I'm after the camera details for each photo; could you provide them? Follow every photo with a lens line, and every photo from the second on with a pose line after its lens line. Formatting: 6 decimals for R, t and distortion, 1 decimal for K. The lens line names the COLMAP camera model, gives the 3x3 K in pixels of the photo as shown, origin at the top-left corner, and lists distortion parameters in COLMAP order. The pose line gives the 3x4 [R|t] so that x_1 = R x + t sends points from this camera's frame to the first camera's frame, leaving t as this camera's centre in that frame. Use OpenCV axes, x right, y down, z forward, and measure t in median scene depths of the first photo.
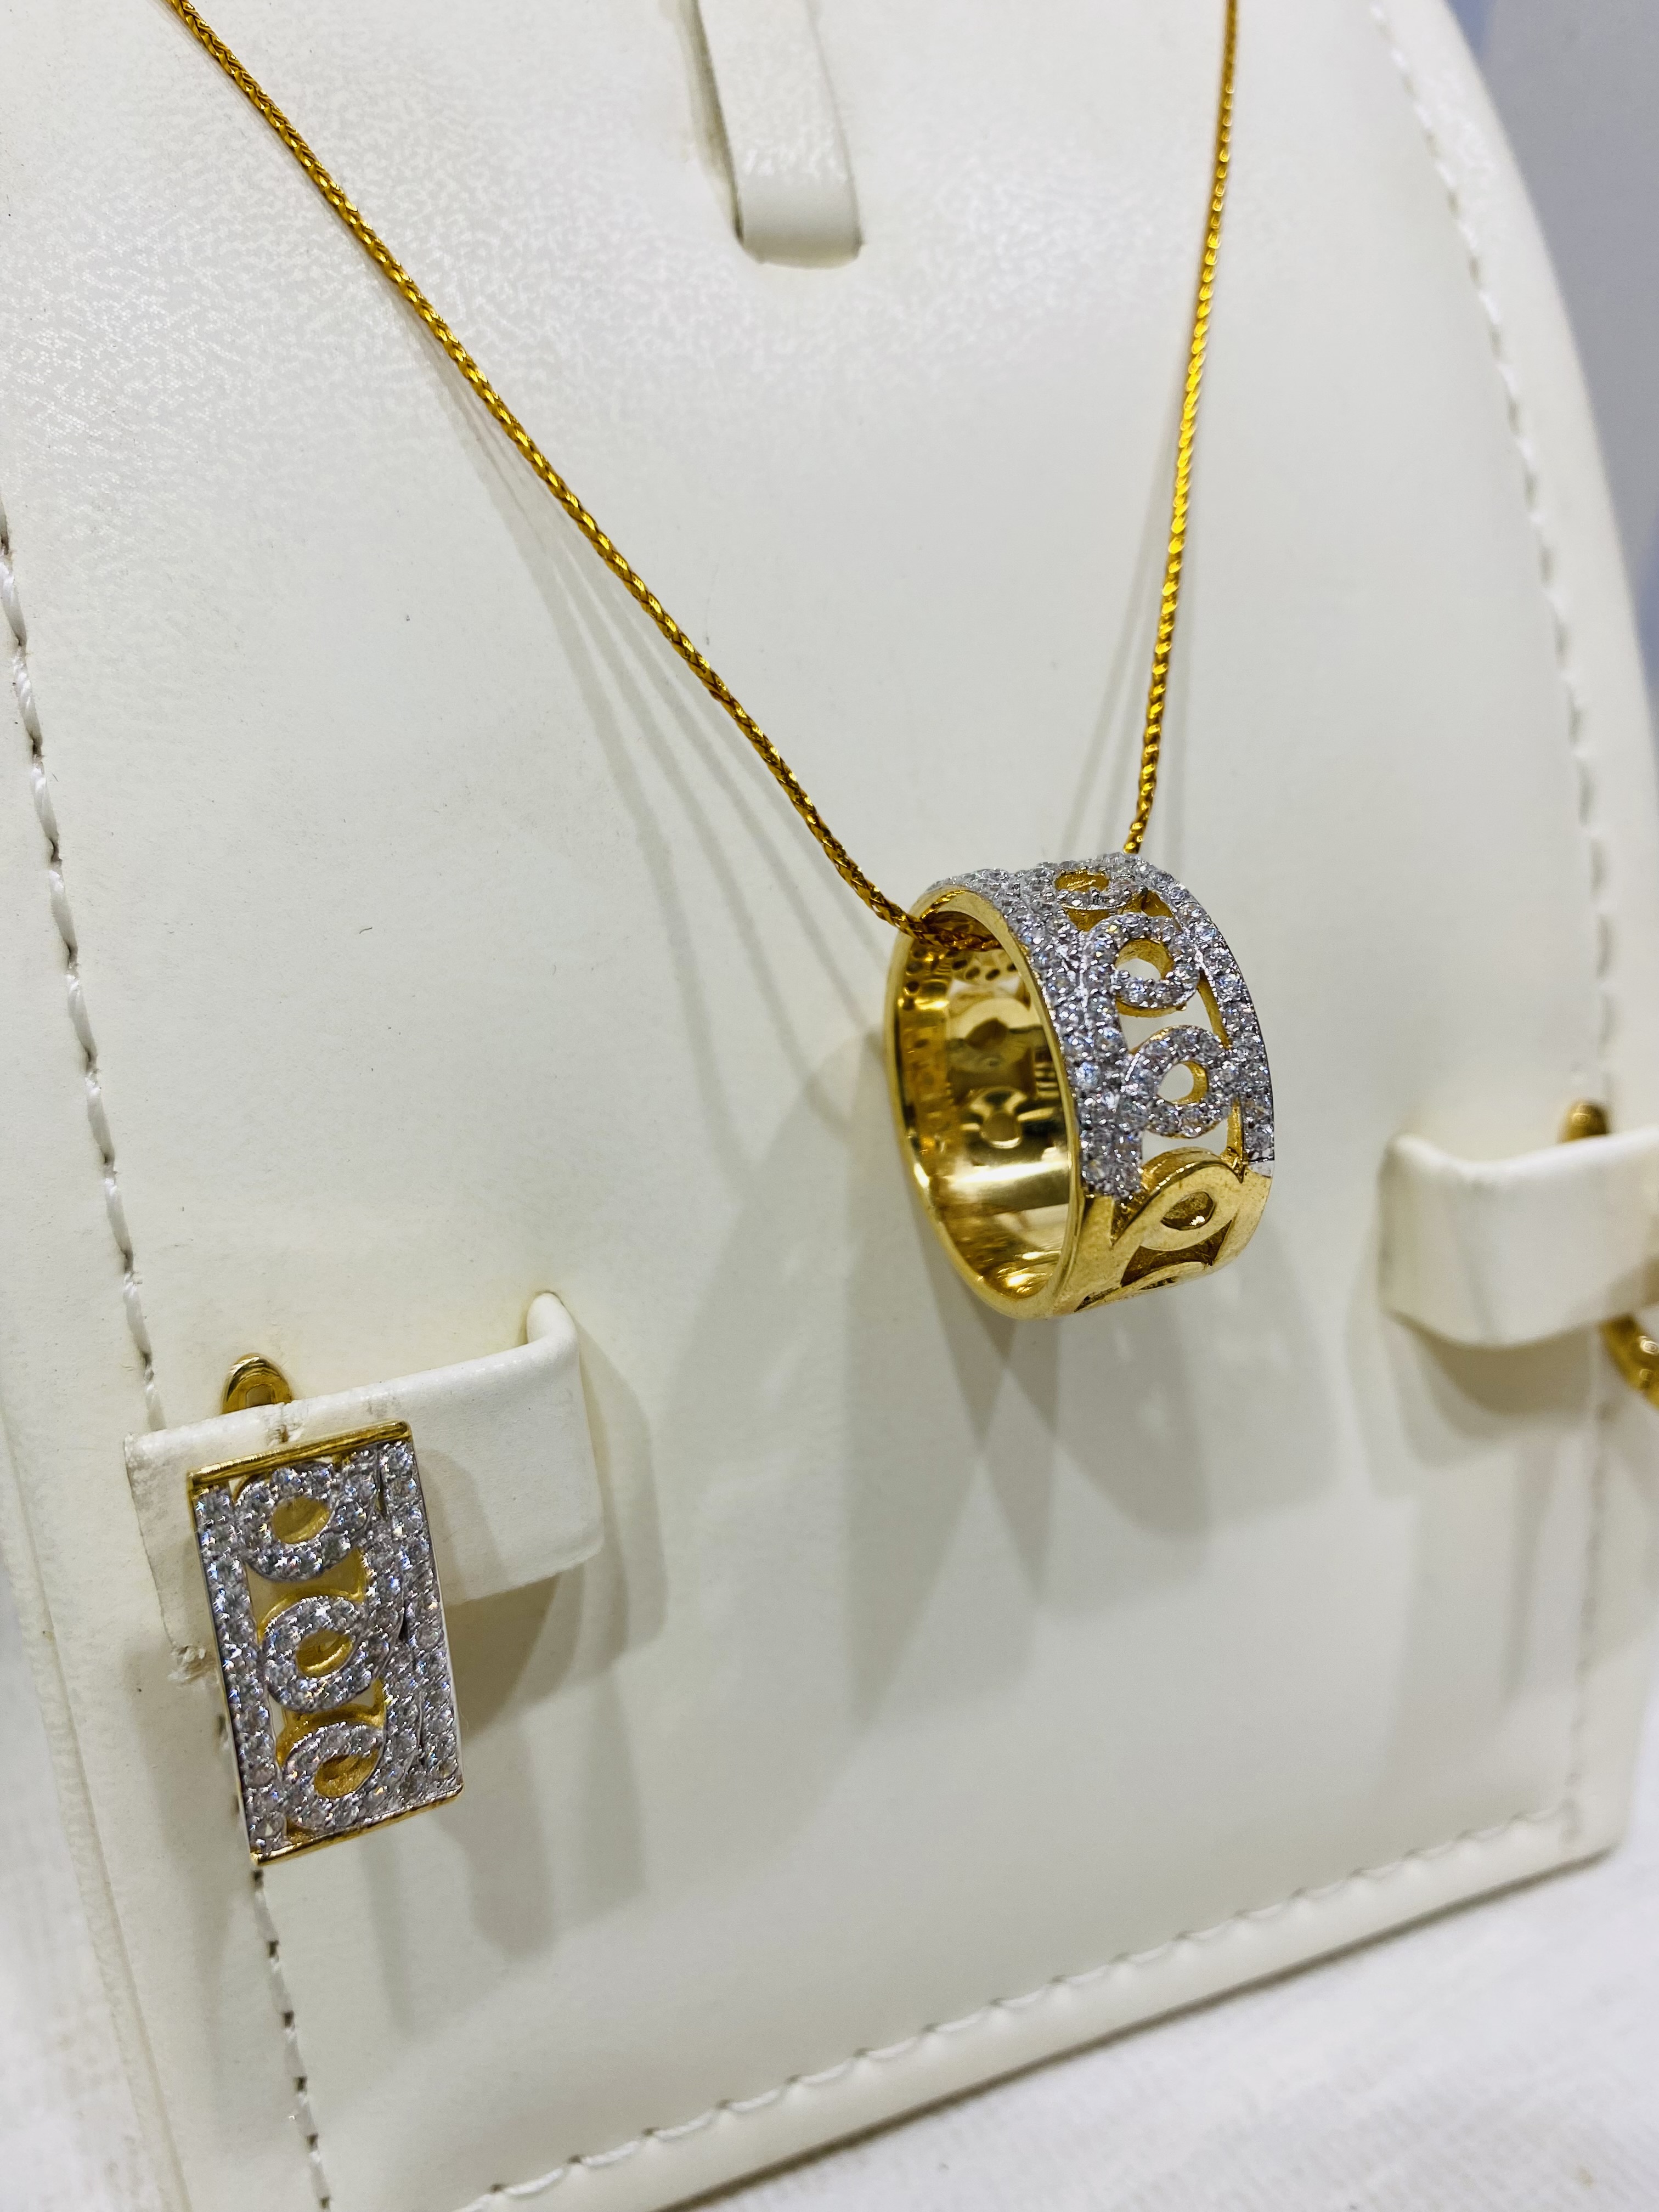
lens RADIAL K [[1807.4, 0, 858.7], [0, 1807.4, 1069.0], [0, 0, 1]] dist [-0.069553, 0.048430]
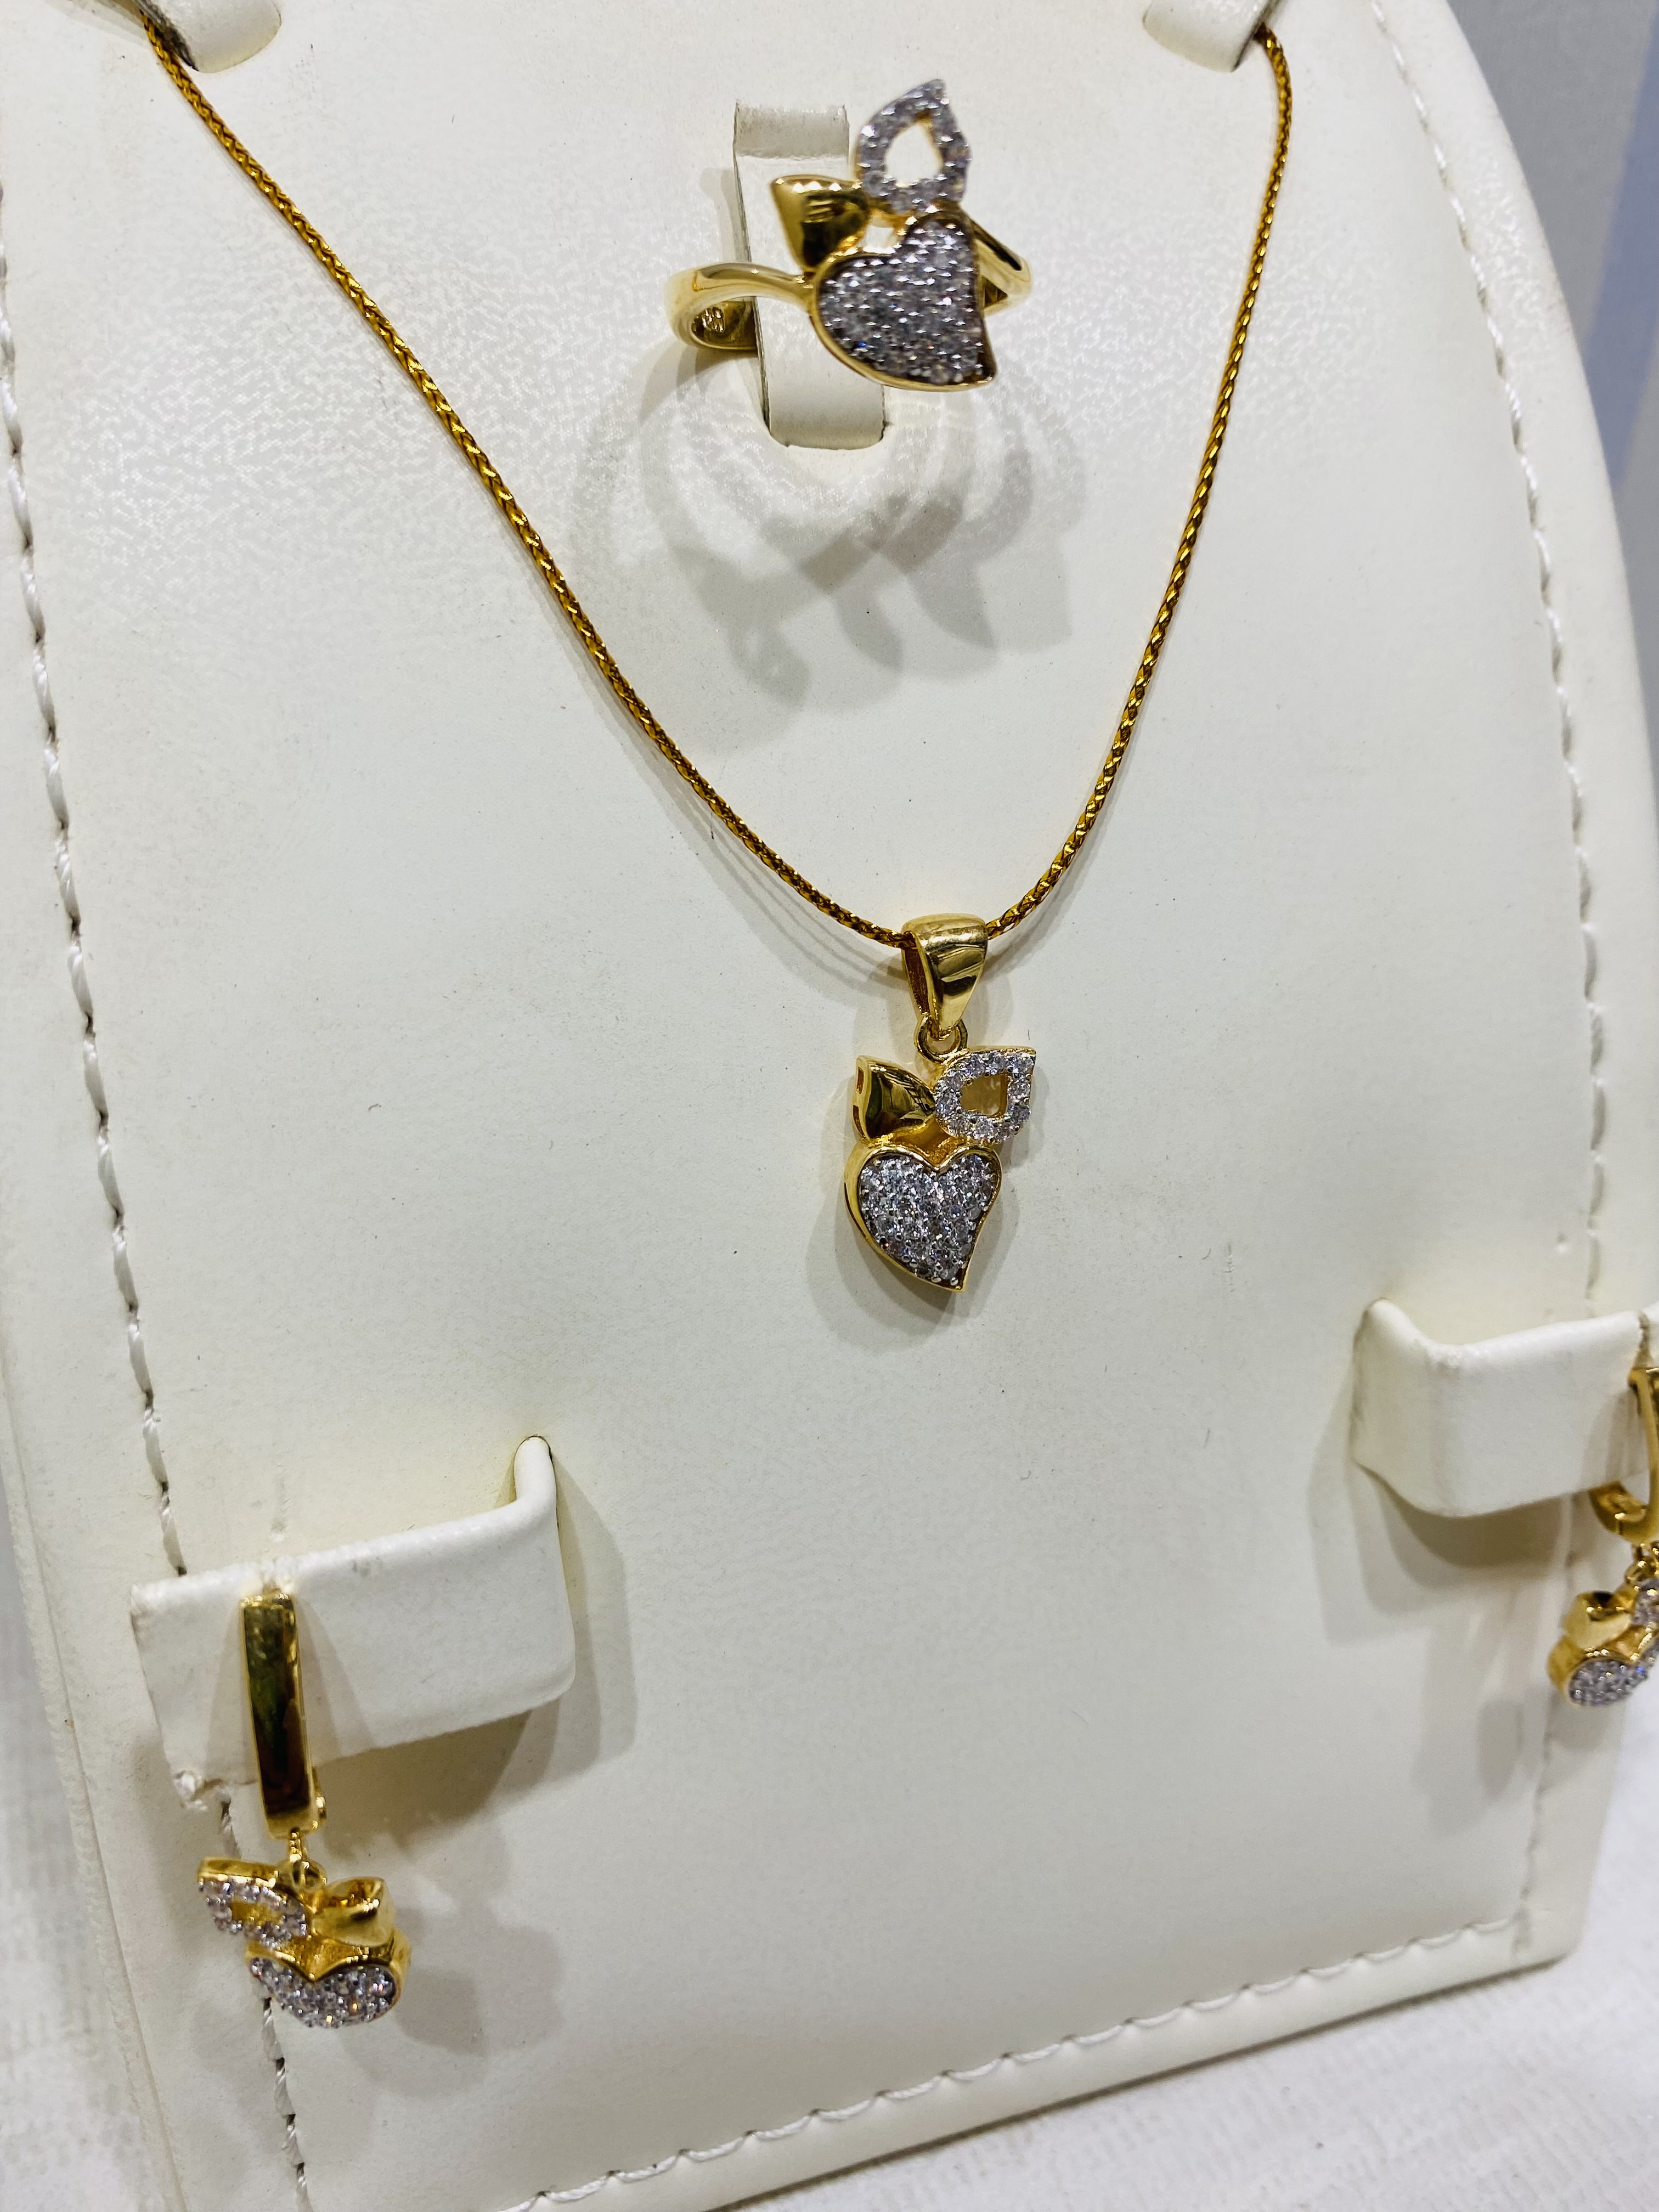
lens RADIAL K [[1807.4, 0, 849.1], [0, 1807.4, 1066.1], [0, 0, 1]] dist [-0.069553, 0.048430]
pose [[0.996756, 0.053544, -0.060081, 0.068158], [-0.050453, 0.997380, 0.051846, -0.168168], [0.062699, -0.048646, 0.996846, -0.044279]]
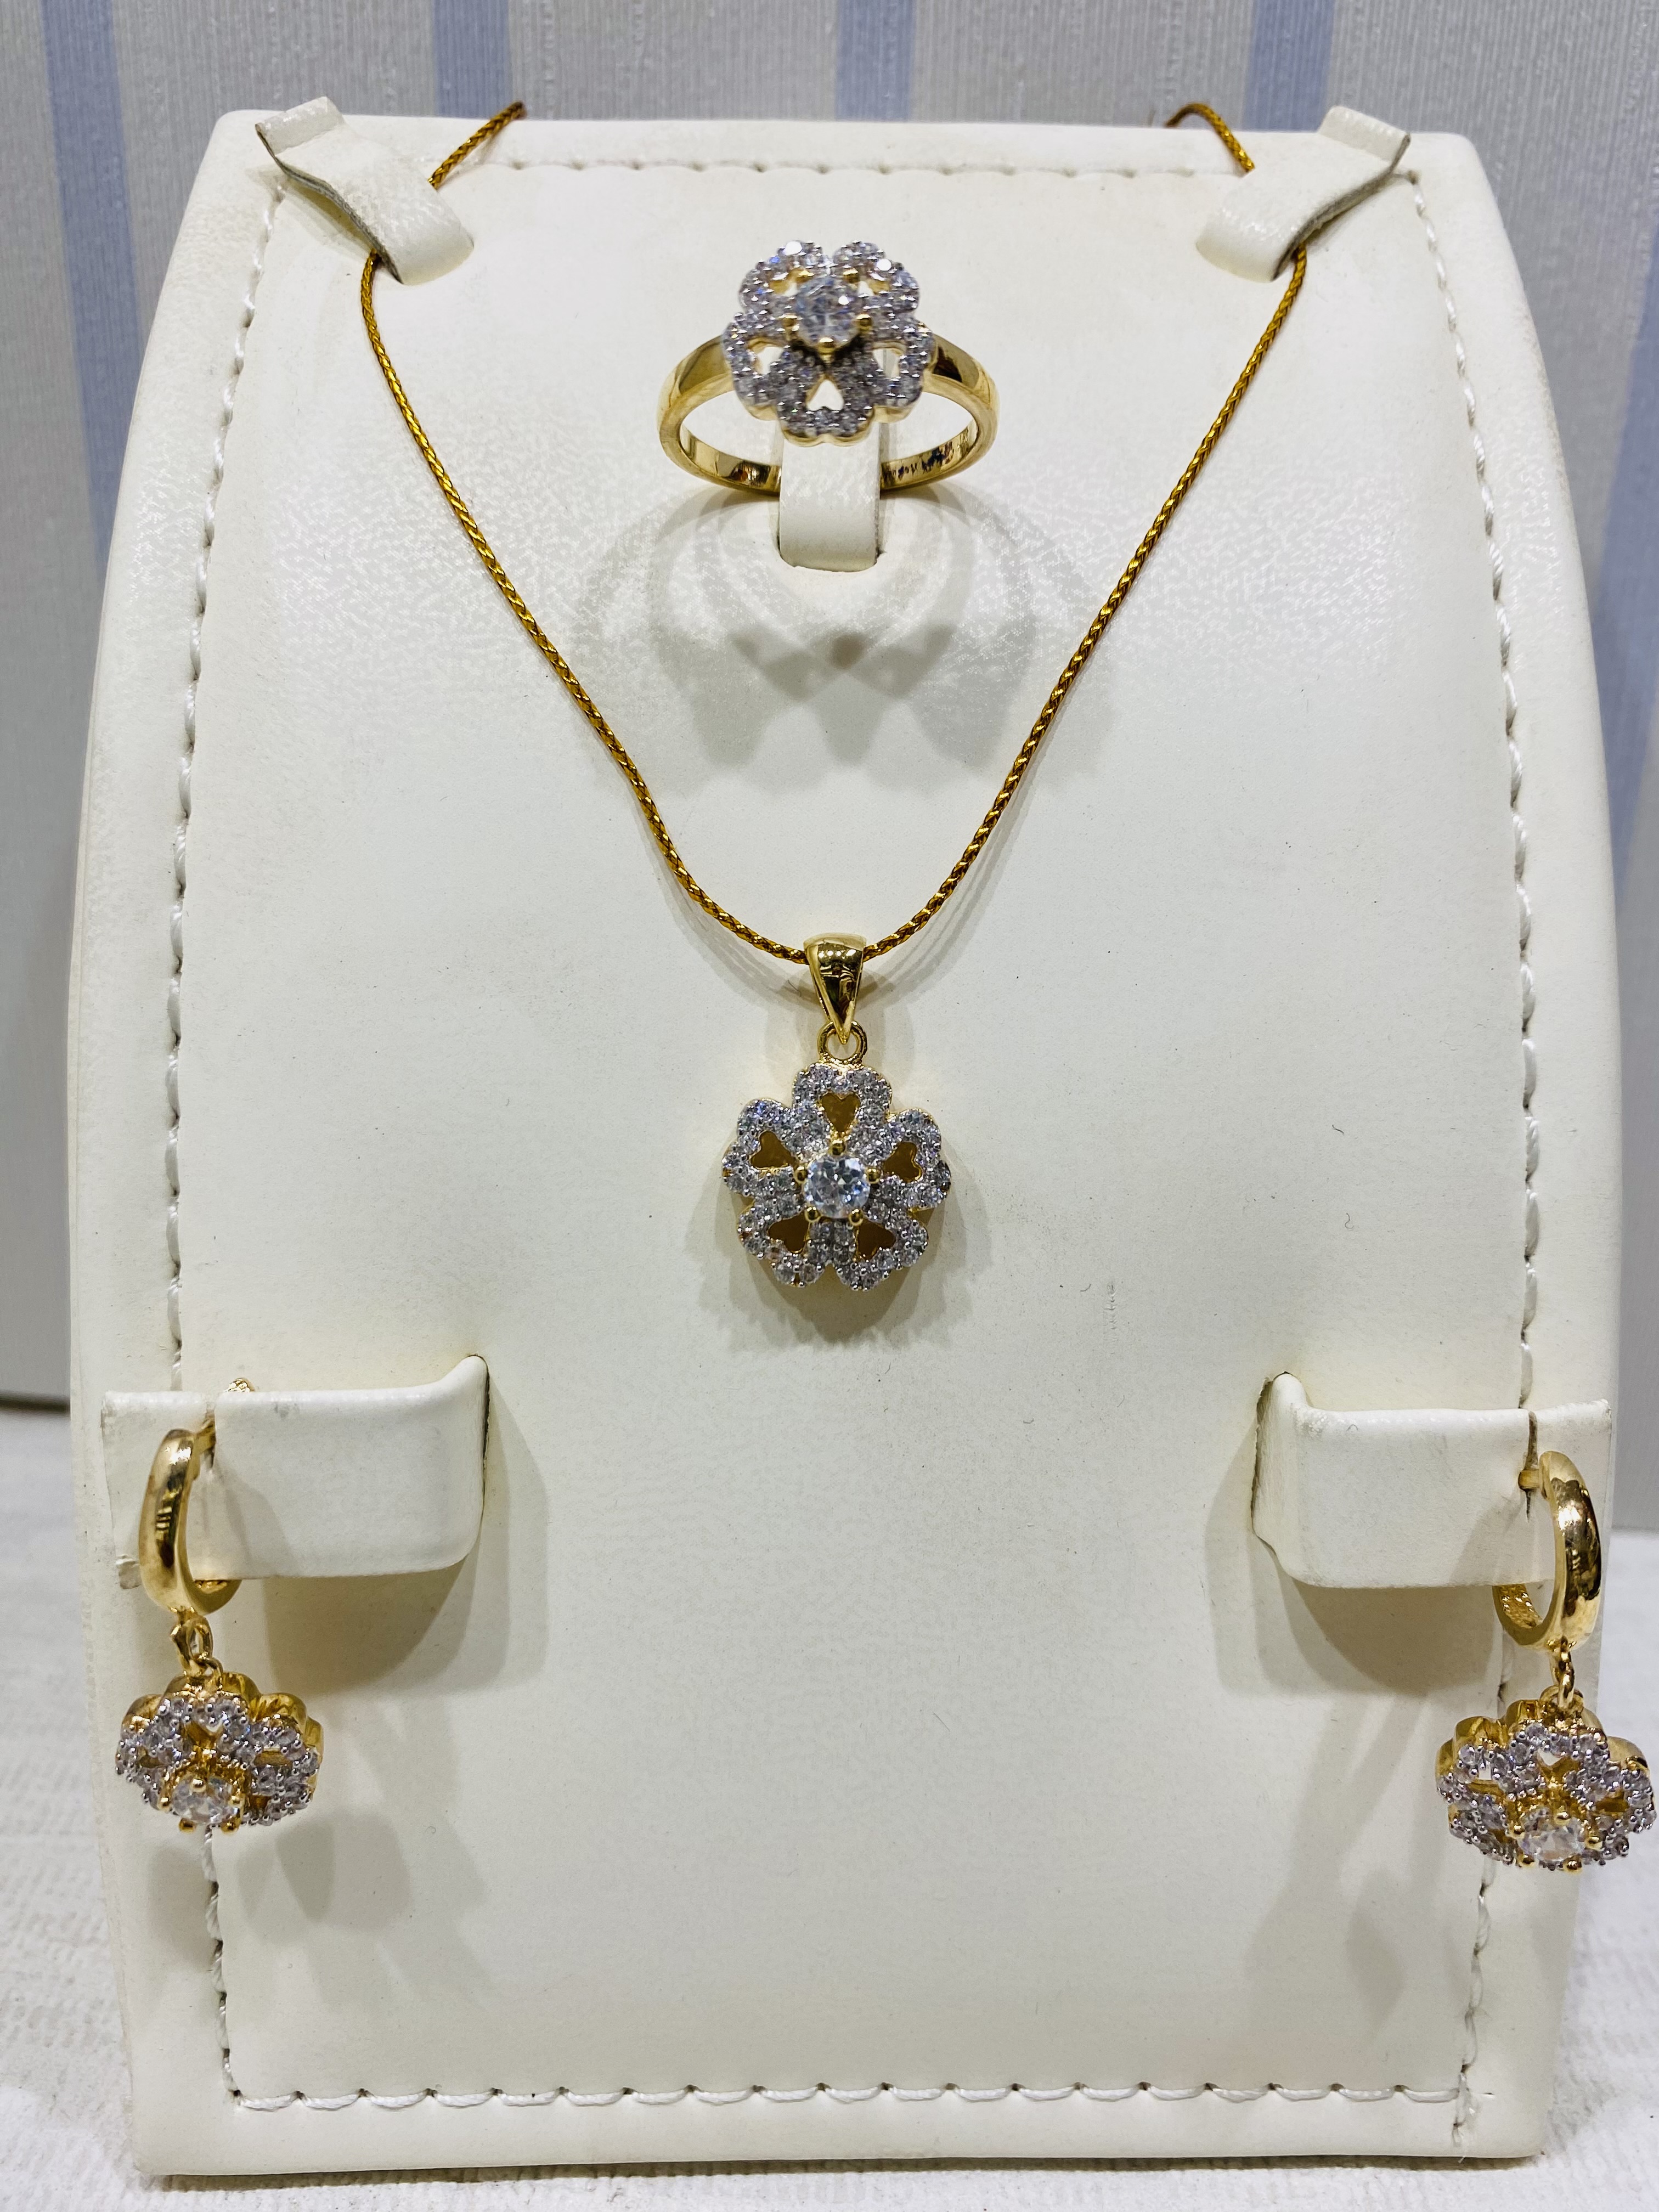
lens RADIAL K [[1807.4, 0, 842.9], [0, 1807.4, 1070.5], [0, 0, 1]] dist [-0.069553, 0.048430]
pose [[0.938096, 0.136243, -0.318457, 0.465929], [-0.164128, 0.984470, -0.062304, -0.038255], [0.305022, 0.110714, 0.945888, -0.143283]]
